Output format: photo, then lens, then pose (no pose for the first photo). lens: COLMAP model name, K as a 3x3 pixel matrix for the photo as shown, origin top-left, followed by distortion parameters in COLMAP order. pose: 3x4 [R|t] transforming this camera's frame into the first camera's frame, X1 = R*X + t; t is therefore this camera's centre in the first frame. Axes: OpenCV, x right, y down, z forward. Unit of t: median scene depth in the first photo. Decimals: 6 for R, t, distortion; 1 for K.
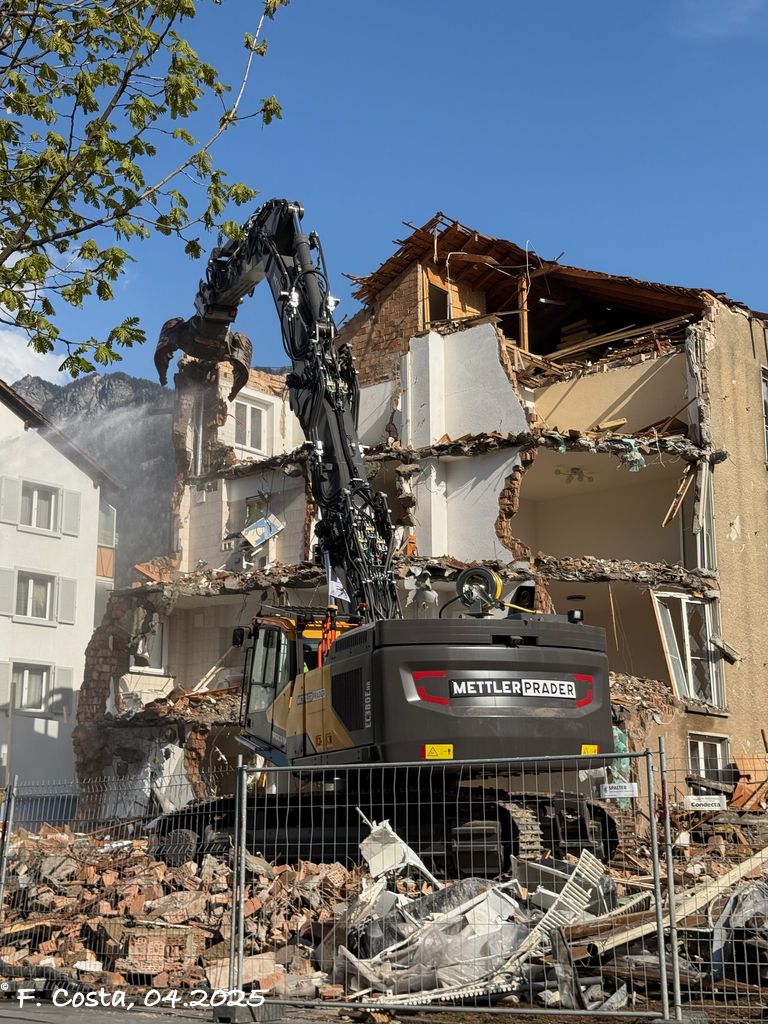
lens RADIAL K [[1397.1, 0, 384.0], [0, 1397.1, 512.0], [0, 0, 1]] dist [0.142900, 0.068362]
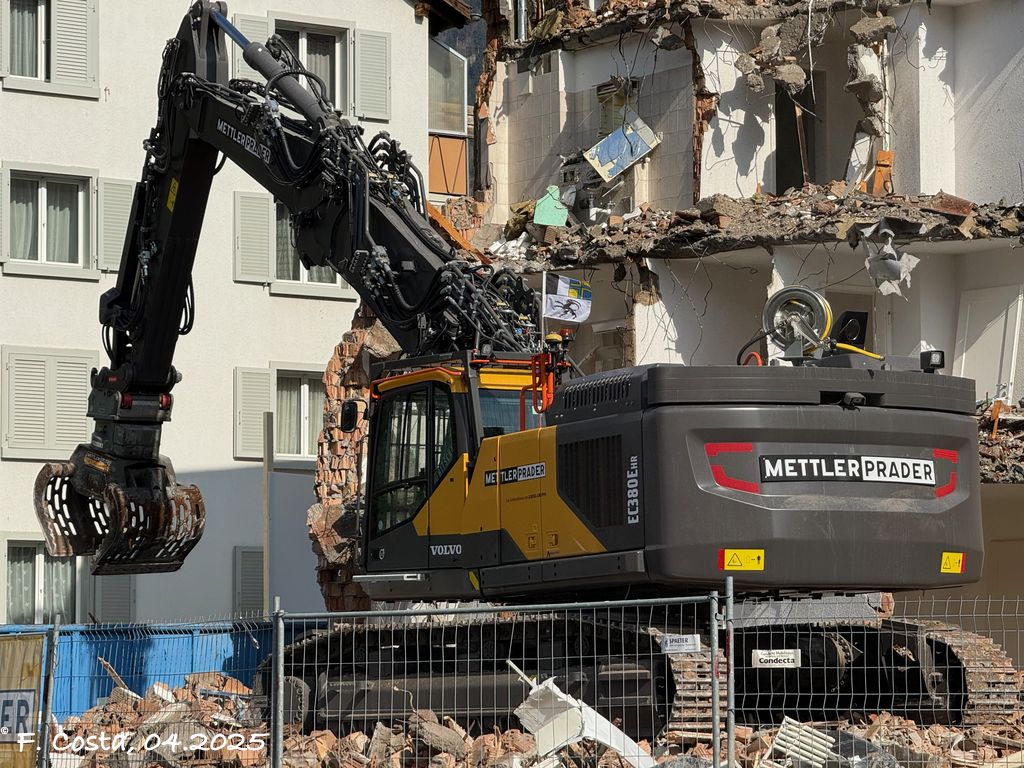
lens RADIAL K [[3681.5, 0, 512.0], [0, 3681.5, 384.0], [0, 0, 1]] dist [0.127790, 1.462922]
pose [[0.964785, -0.021825, -0.262133, 0.257535], [0.059348, 0.988916, 0.136096, -0.098733], [0.256258, -0.146861, 0.955387, -0.413305]]
